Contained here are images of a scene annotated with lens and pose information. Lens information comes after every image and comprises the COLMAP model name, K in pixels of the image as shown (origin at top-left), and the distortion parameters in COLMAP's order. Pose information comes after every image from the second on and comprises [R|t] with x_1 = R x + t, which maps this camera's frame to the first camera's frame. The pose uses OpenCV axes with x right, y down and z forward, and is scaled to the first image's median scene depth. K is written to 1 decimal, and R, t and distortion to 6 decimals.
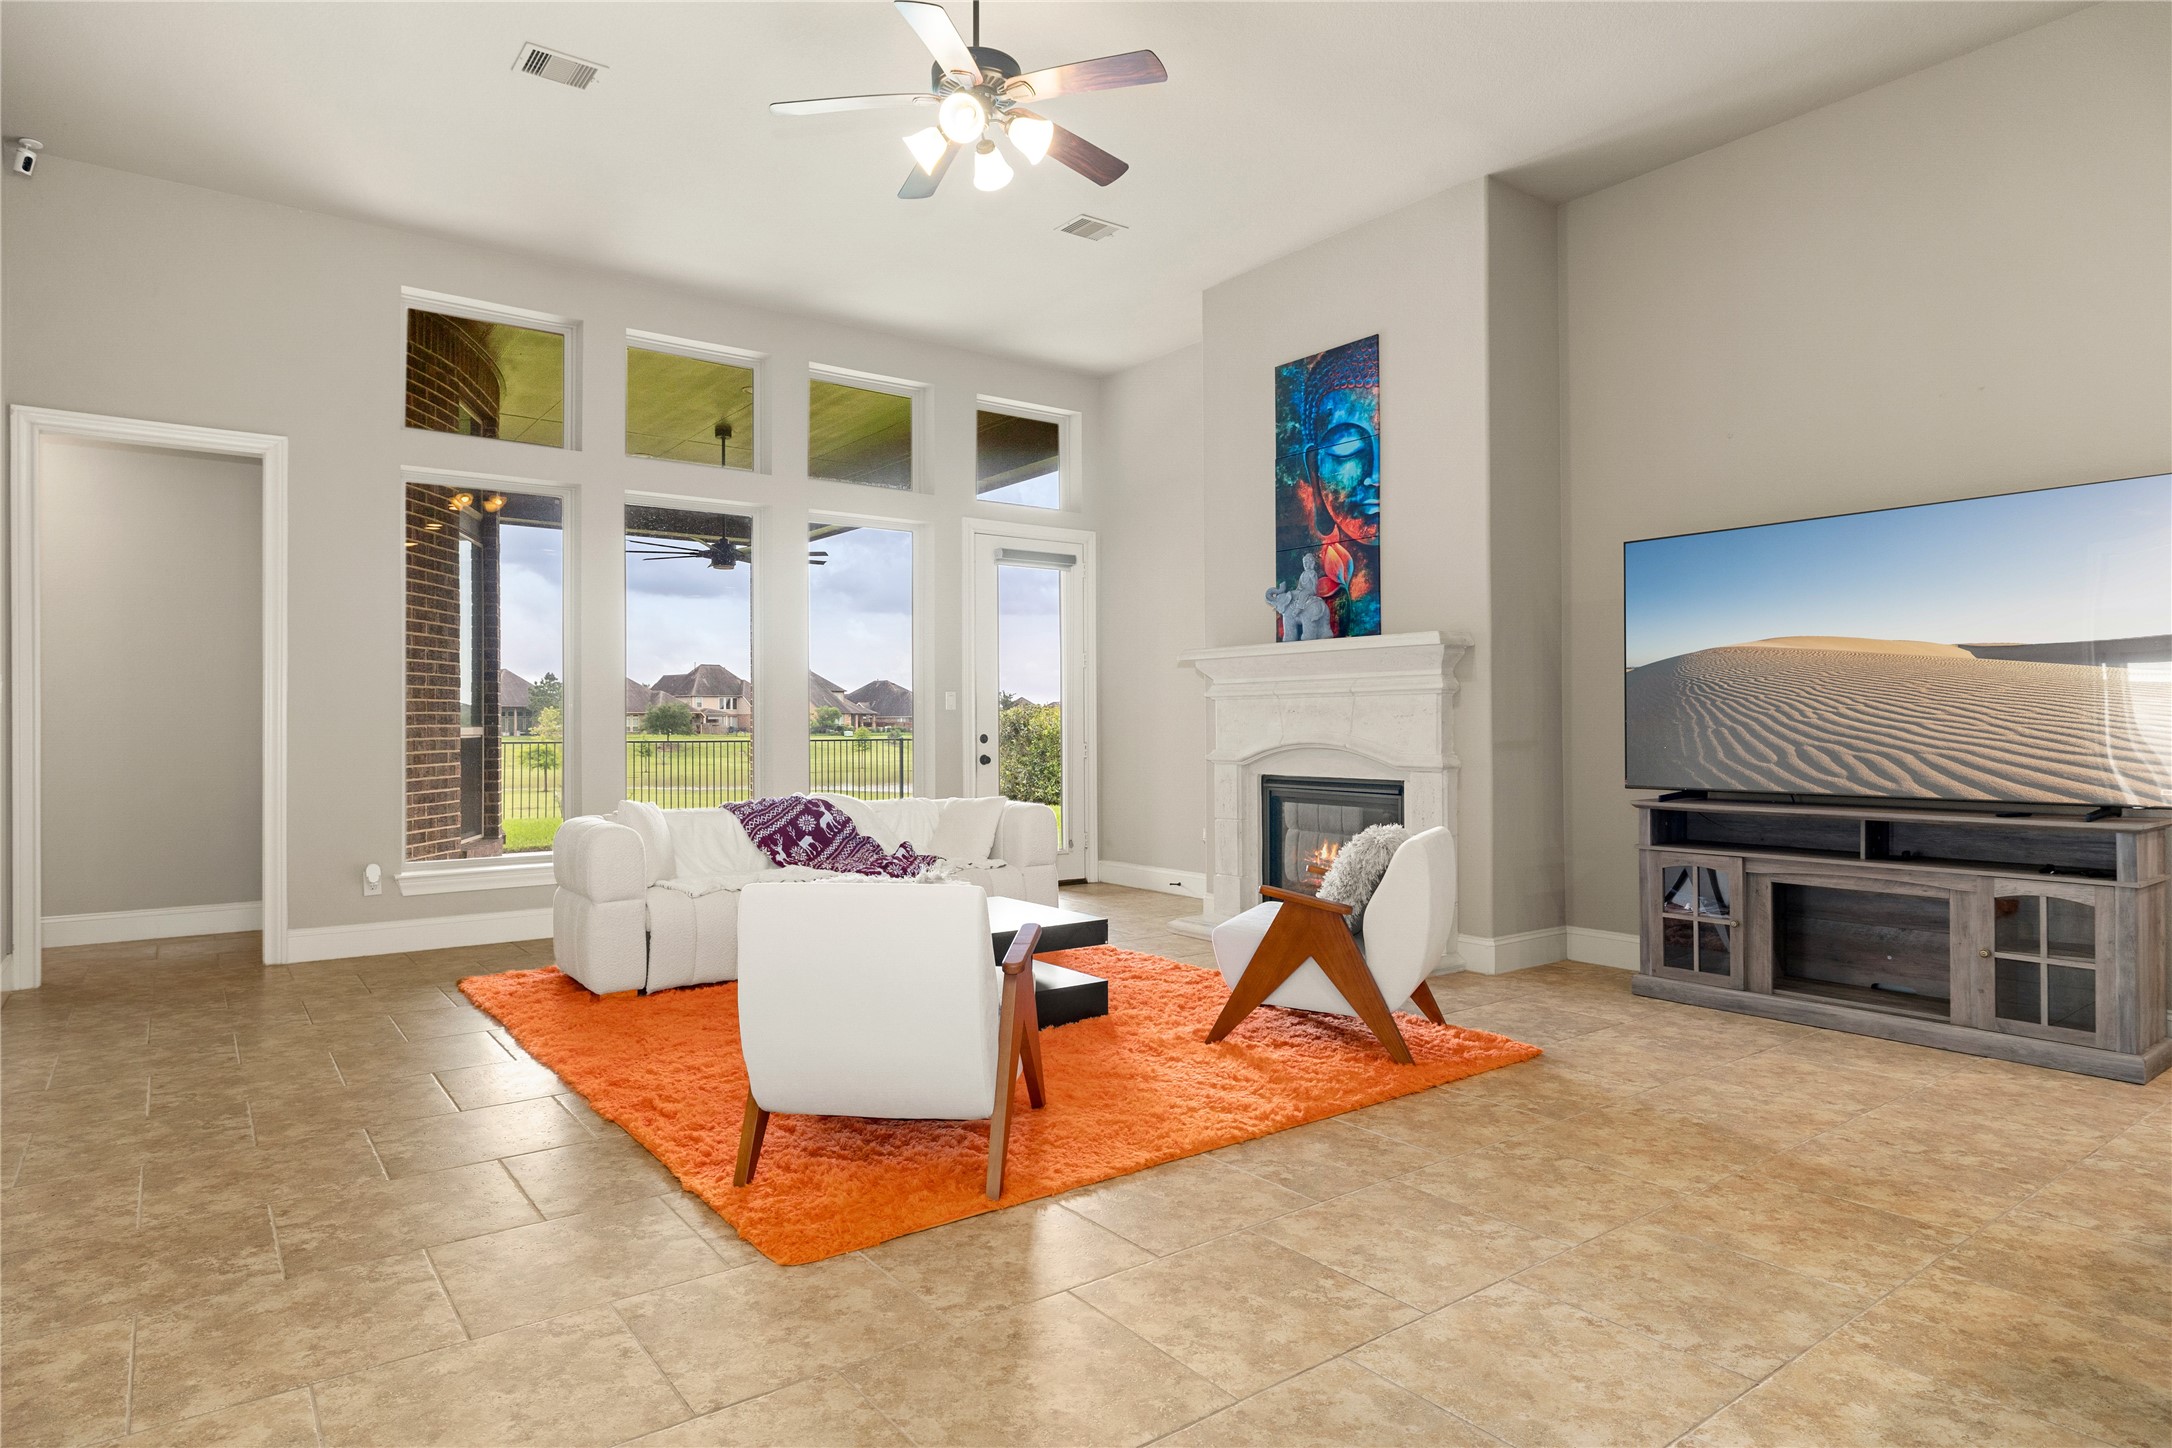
lens RADIAL K [[1222.3, 0, 1086.4], [0, 1222.3, 713.8], [0, 0, 1]] dist [0.000973, -0.001604]
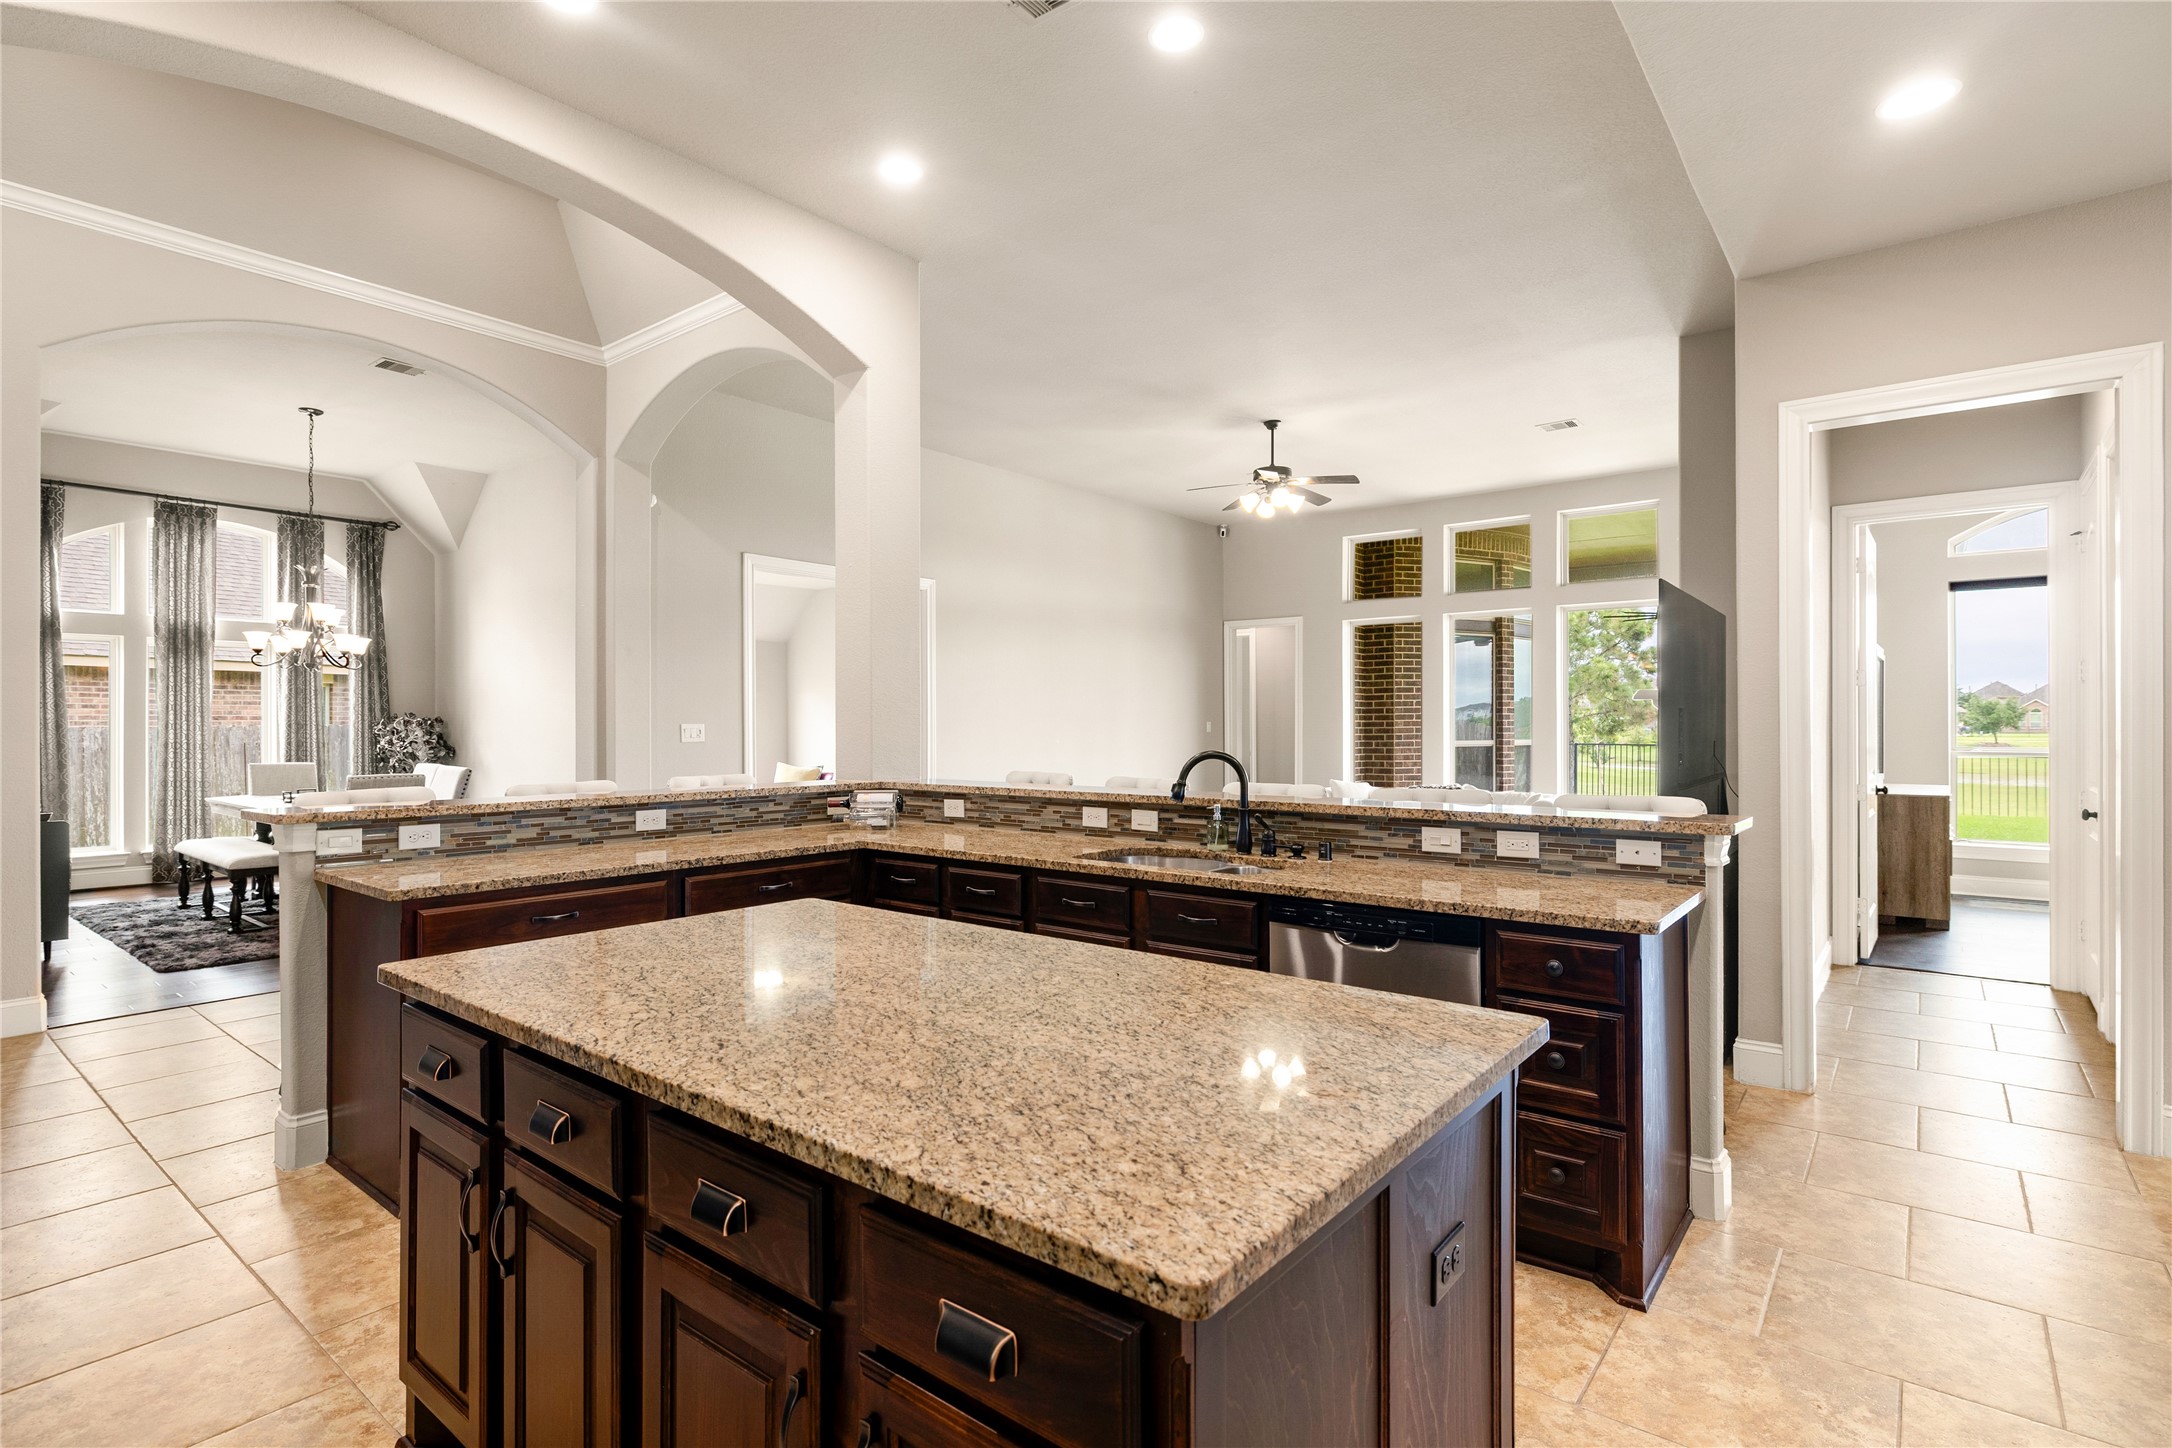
lens RADIAL K [[1046.7, 0, 1086.0], [0, 1046.7, 724.0], [0, 0, 1]] dist [0.000381, 0.000116]
pose [[0.262578, 0.002962, -0.964906, 1.052534], [0.008728, 0.999947, 0.005445, -0.031724], [0.964871, -0.009851, 0.262539, 0.064574]]
